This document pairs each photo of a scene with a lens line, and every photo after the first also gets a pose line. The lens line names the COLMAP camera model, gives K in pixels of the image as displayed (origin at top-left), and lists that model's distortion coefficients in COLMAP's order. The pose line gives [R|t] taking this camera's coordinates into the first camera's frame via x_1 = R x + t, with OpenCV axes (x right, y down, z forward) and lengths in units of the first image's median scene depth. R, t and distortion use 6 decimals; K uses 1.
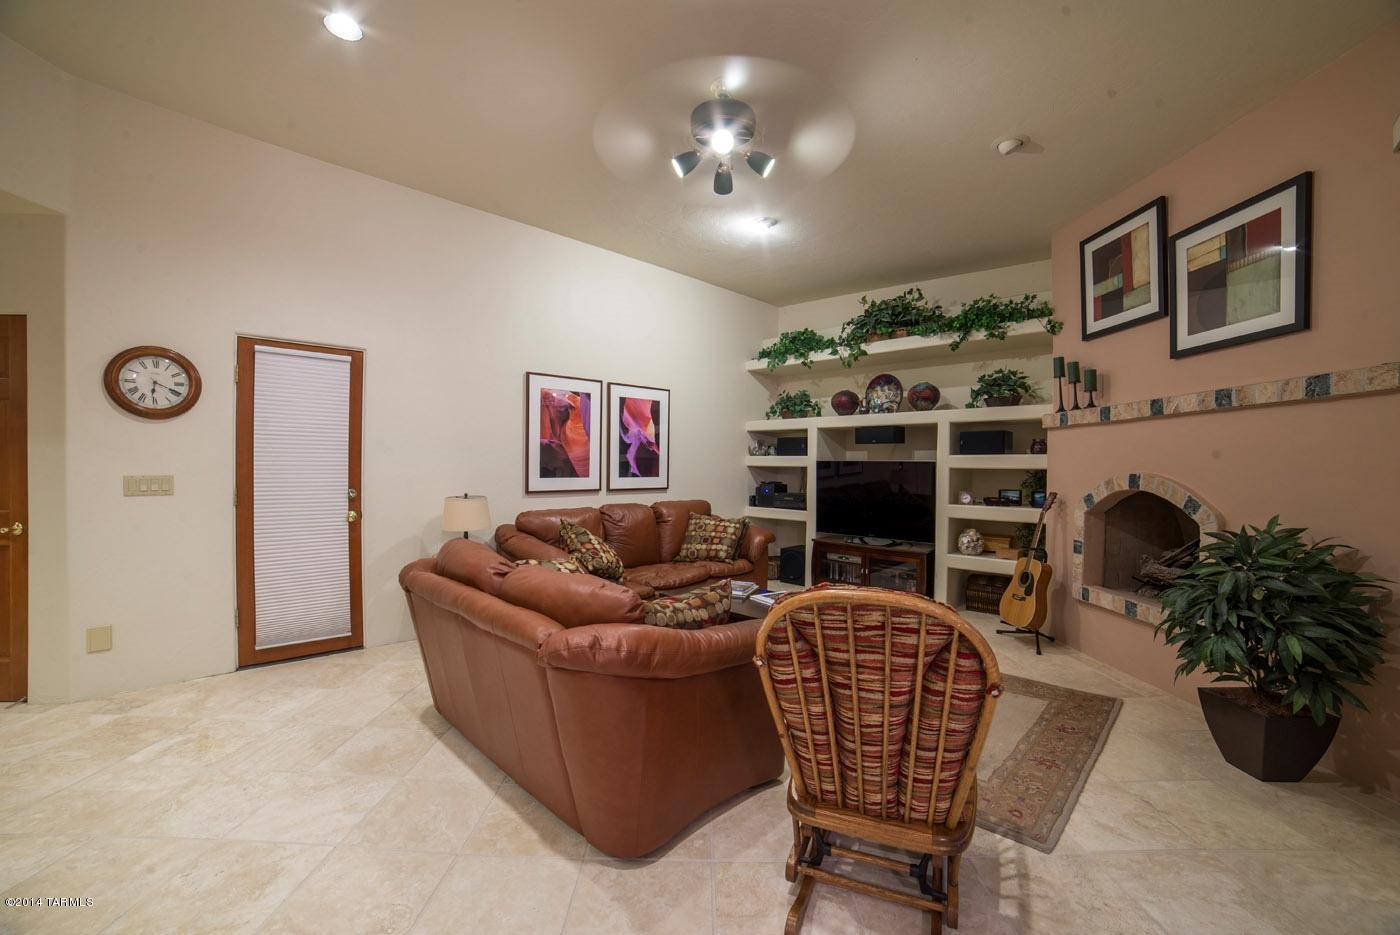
lens RADIAL K [[566.4, 0, 696.7], [0, 566.4, 472.3], [0, 0, 1]] dist [-0.105273, 0.034918]
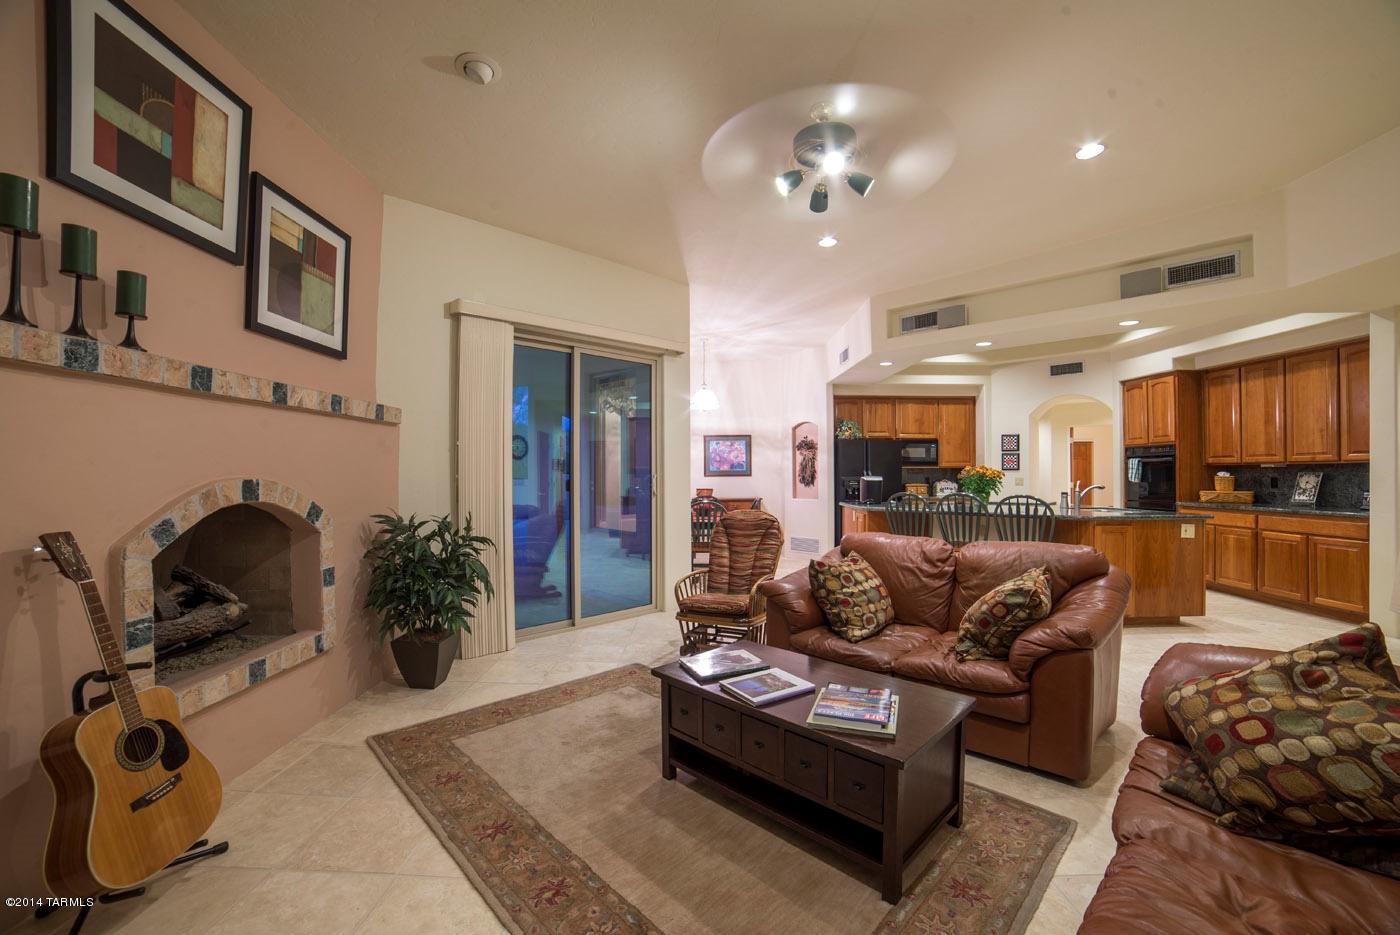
lens RADIAL K [[566.4, 0, 696.7], [0, 566.4, 472.3], [0, 0, 1]] dist [-0.105273, 0.034918]
pose [[-0.999956, -0.007631, 0.005432, 0.166739], [-0.007591, 0.999945, 0.007302, -0.011272], [-0.005487, 0.007261, -0.999959, 1.203099]]
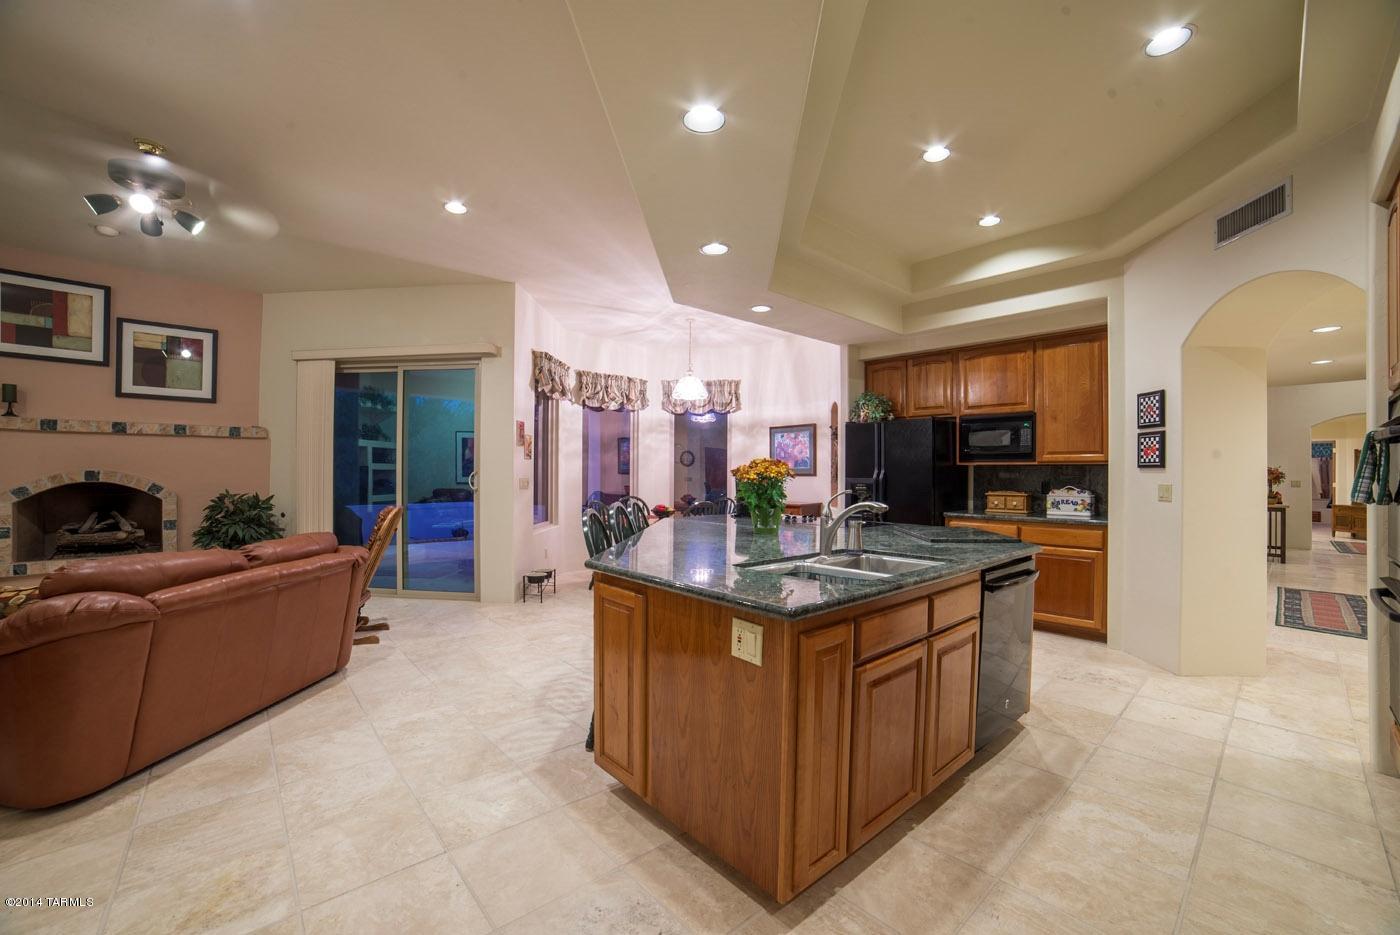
lens RADIAL K [[566.4, 0, 696.7], [0, 566.4, 472.3], [0, 0, 1]] dist [-0.105273, 0.034918]
pose [[-0.661450, -0.013394, 0.749870, -0.937550], [-0.005145, 0.999898, 0.013321, -0.014168], [-0.749972, 0.004953, -0.661451, 0.503861]]
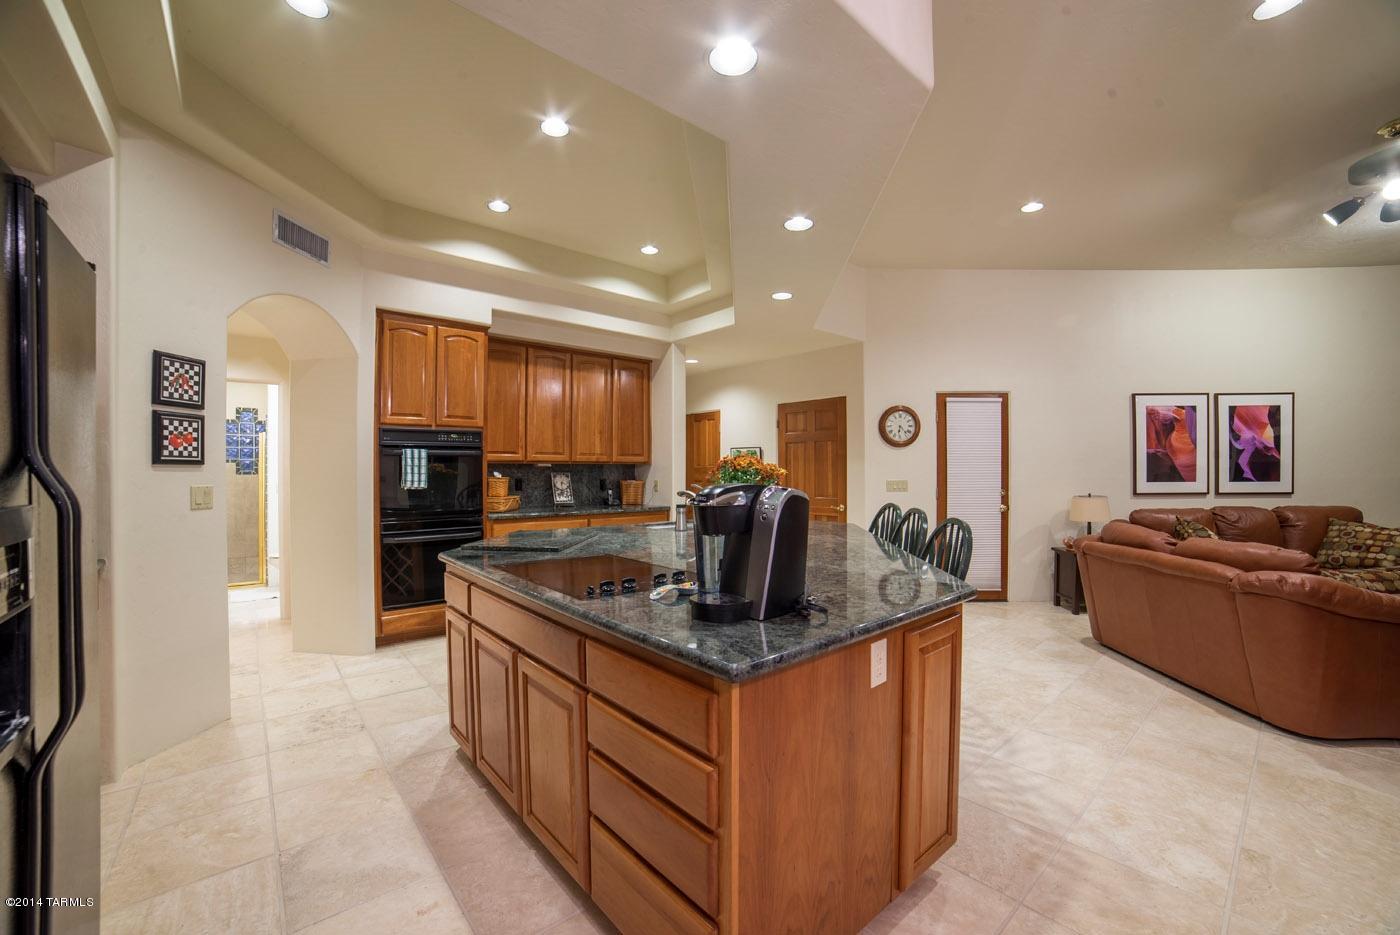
lens RADIAL K [[566.4, 0, 696.7], [0, 566.4, 472.3], [0, 0, 1]] dist [-0.105273, 0.034918]
pose [[0.653206, -0.011818, -0.757088, -0.047781], [0.002202, 0.999904, -0.013708, 0.002861], [0.757177, 0.007287, 0.653169, -0.449924]]
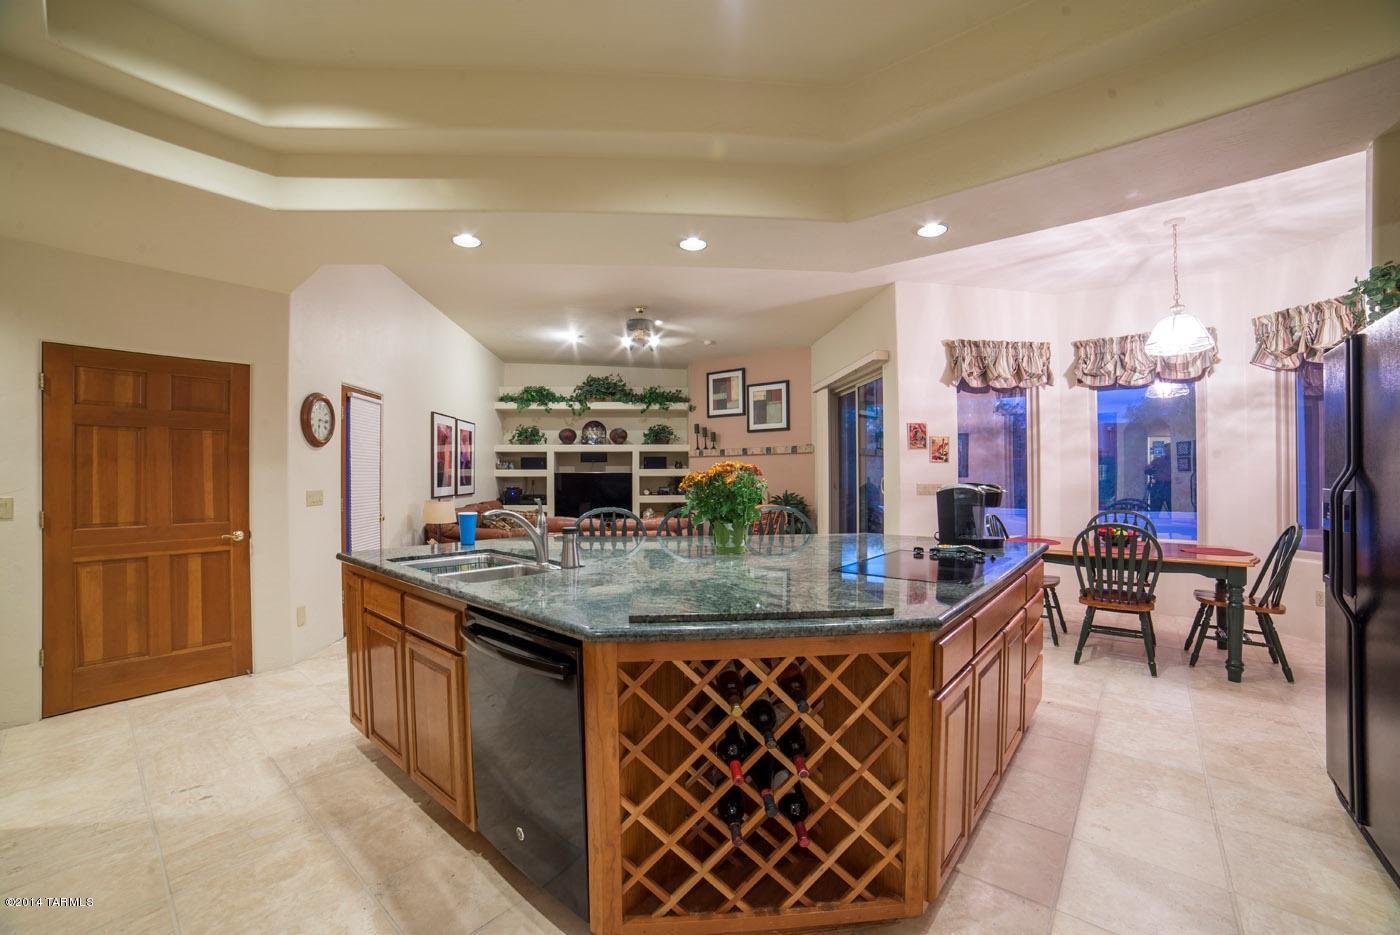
lens RADIAL K [[566.4, 0, 696.7], [0, 566.4, 472.3], [0, 0, 1]] dist [-0.105273, 0.034918]
pose [[0.639936, -0.009366, 0.768371, -0.935975], [0.019314, 0.999806, -0.003898, -0.009938], [-0.768185, 0.017335, 0.639993, -0.385158]]
